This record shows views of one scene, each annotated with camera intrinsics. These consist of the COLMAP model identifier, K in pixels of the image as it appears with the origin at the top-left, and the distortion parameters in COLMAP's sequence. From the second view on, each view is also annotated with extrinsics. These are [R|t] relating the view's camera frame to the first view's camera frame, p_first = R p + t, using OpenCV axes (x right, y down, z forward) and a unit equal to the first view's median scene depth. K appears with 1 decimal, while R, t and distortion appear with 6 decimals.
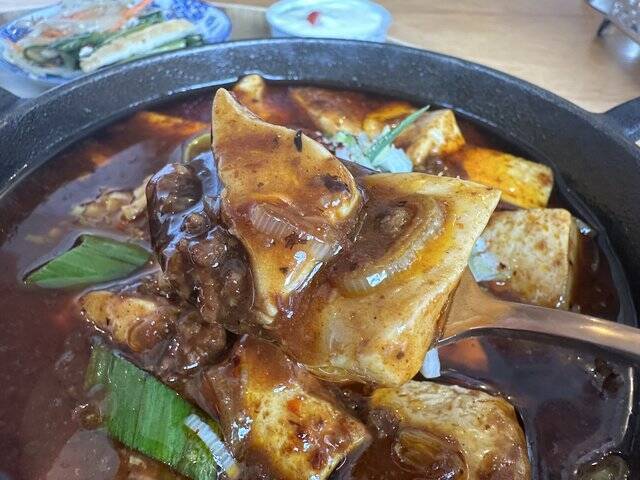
lens RADIAL K [[448.1, 0, 320.0], [0, 448.1, 240.0], [0, 0, 1]] dist [-0.056286, 0.003268]
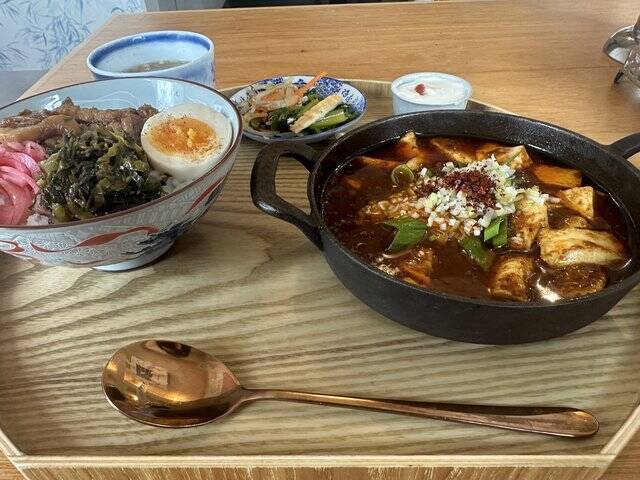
lens RADIAL K [[447.9, 0, 320.0], [0, 447.9, 240.0], [0, 0, 1]] dist [-0.003012, 0.000446]
pose [[0.996398, -0.044940, -0.071908, -0.409961], [0.039921, 0.996764, -0.069774, 0.184669], [0.074811, 0.066652, 0.994968, -0.840261]]
